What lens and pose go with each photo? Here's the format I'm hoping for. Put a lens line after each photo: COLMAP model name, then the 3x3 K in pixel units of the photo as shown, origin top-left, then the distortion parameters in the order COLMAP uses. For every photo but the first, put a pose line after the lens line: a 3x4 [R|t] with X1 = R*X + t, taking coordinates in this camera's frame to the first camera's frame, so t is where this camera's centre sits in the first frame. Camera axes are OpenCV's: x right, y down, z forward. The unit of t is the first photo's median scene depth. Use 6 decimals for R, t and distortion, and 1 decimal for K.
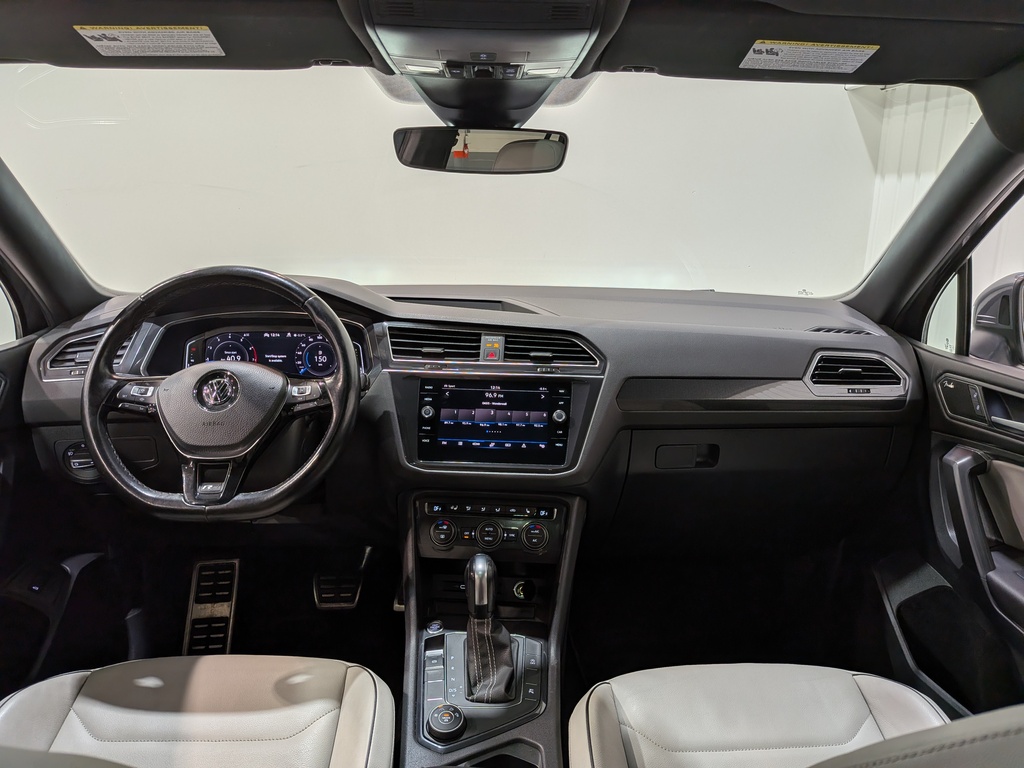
lens RADIAL K [[714.4, 0, 517.7], [0, 714.4, 386.3], [0, 0, 1]] dist [0.080747, -0.131733]
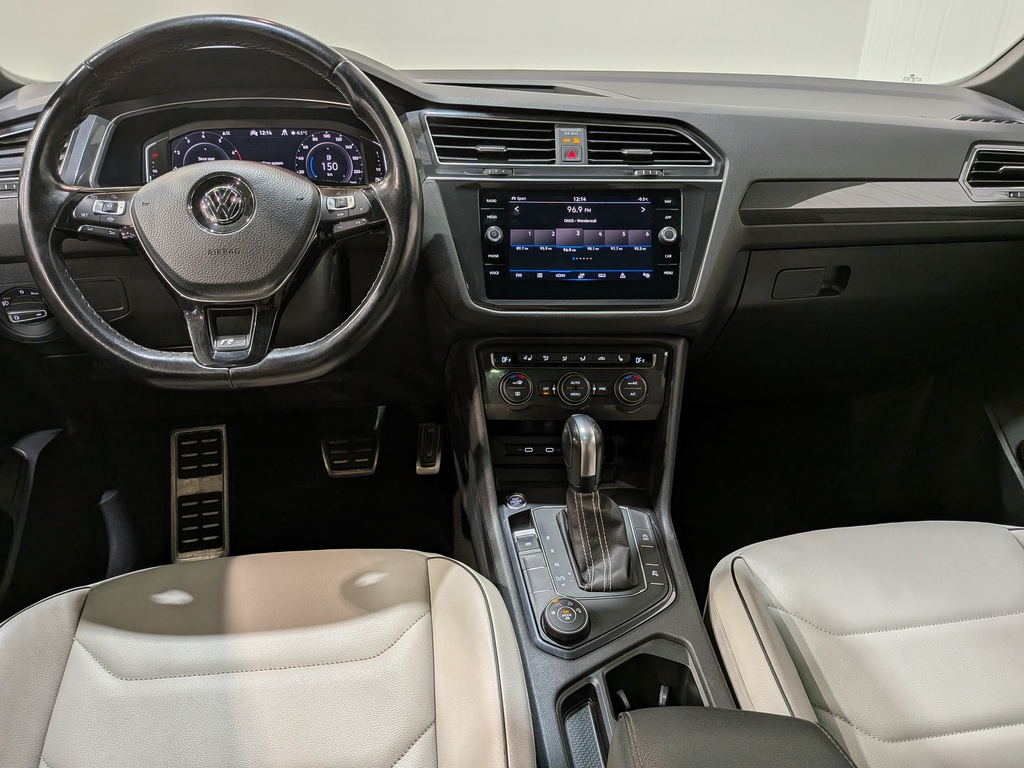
lens RADIAL K [[724.3, 0, 507.5], [0, 724.3, 384.7], [0, 0, 1]] dist [0.098673, -0.157179]
pose [[0.995818, -0.041210, 0.081531, -0.187010], [0.022822, 0.976399, 0.214767, 0.027379], [-0.088458, -0.212008, 0.973256, 0.227239]]
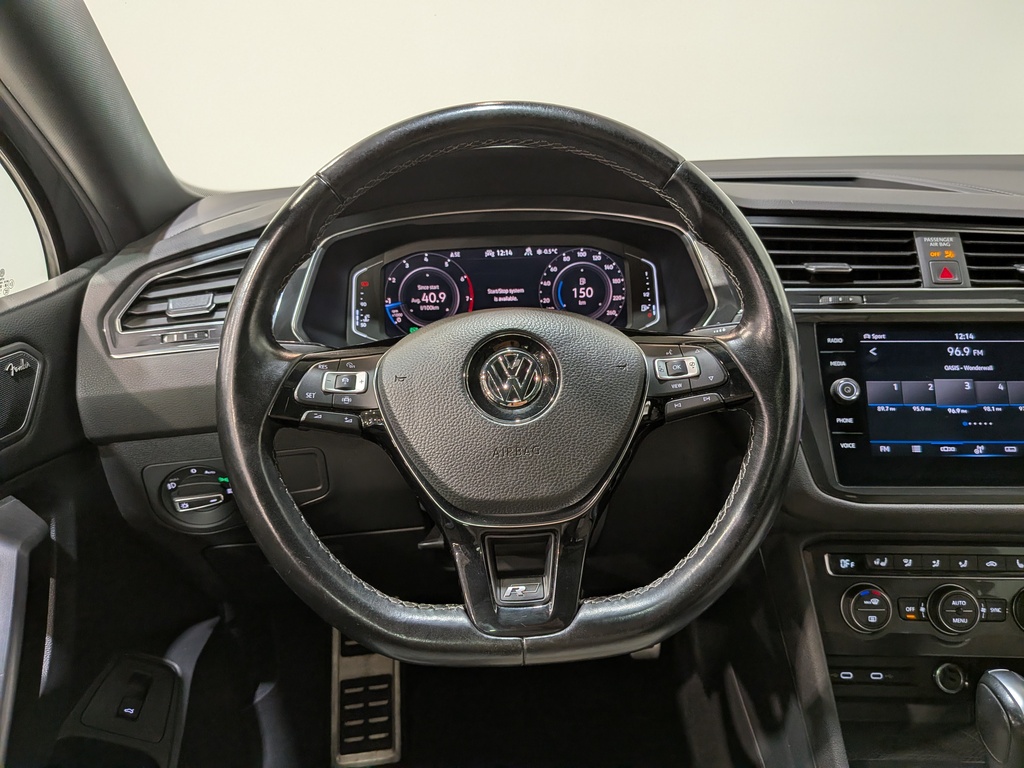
lens RADIAL K [[732.0, 0, 528.5], [0, 732.0, 385.5], [0, 0, 1]] dist [0.080171, -0.151511]
pose [[0.999263, -0.035691, -0.014103, -0.358832], [0.037038, 0.993135, 0.110956, -0.035895], [0.010046, -0.111397, 0.993725, 0.482322]]
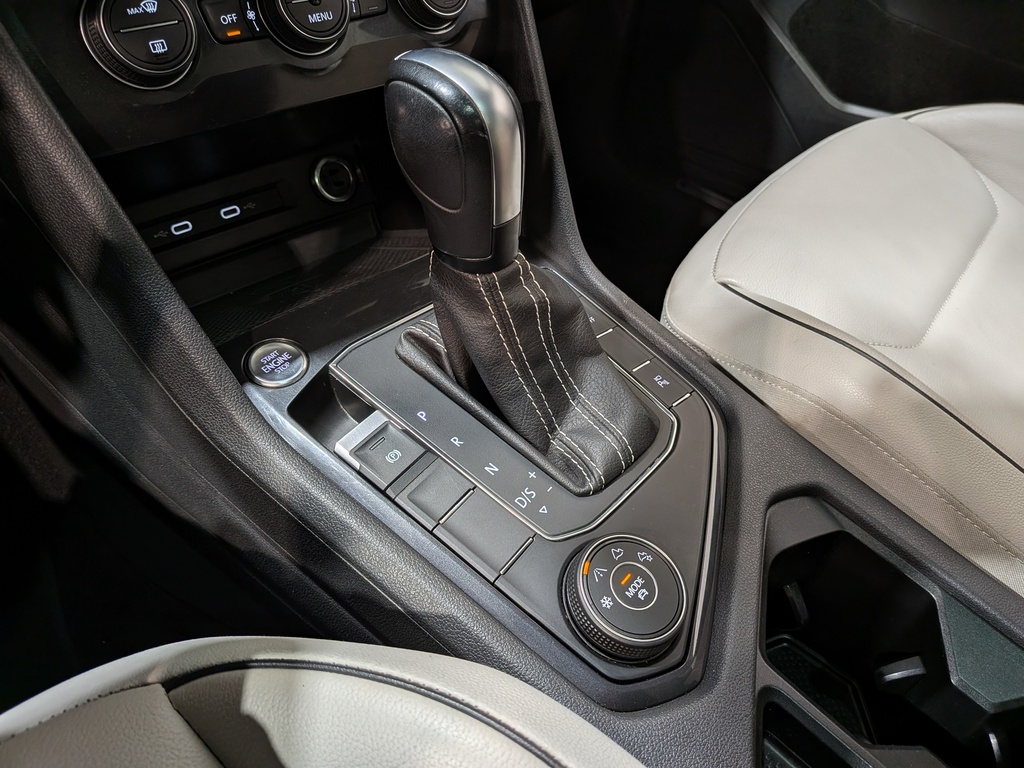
lens RADIAL K [[752.7, 0, 516.4], [0, 752.7, 365.7], [0, 0, 1]] dist [0.053670, -0.076298]
pose [[0.672045, -0.462825, 0.578056, -0.230202], [0.095961, 0.828467, 0.551755, 0.173616], [-0.734267, -0.315333, 0.601180, 0.742477]]
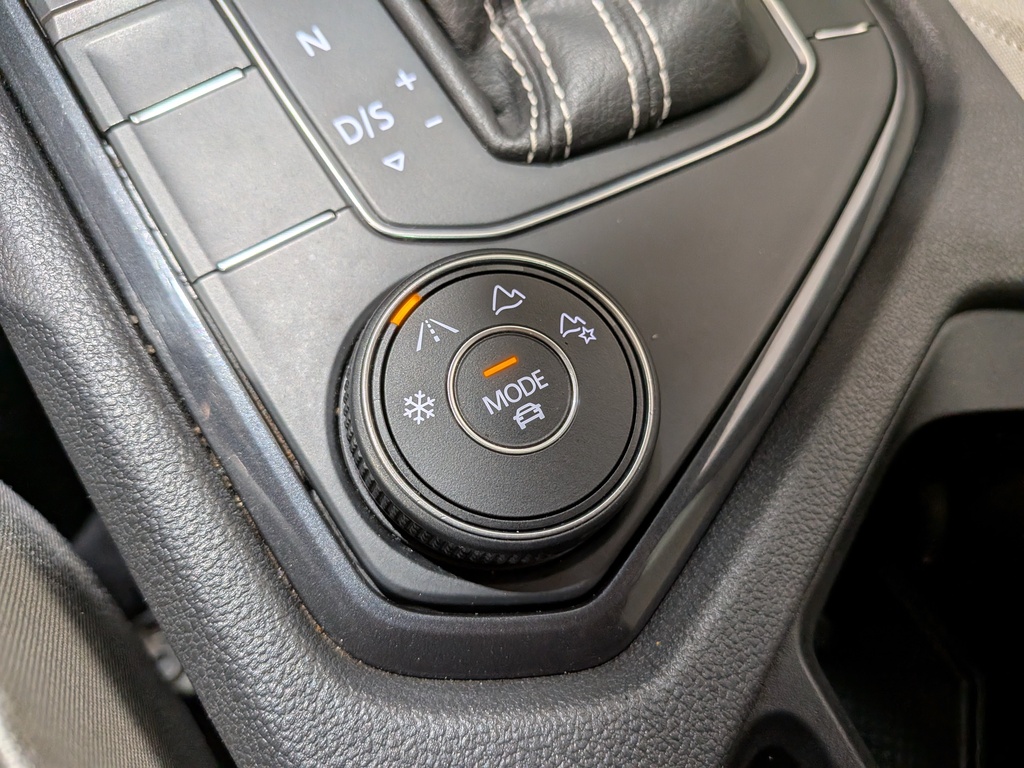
lens RADIAL K [[734.7, 0, 494.0], [0, 734.7, 380.5], [0, 0, 1]] dist [0.118618, -0.256689]
pose [[0.875544, -0.400513, 0.270207, -0.112040], [0.046010, 0.625853, 0.778583, 0.312902], [-0.480942, -0.669251, 0.566390, 0.795019]]
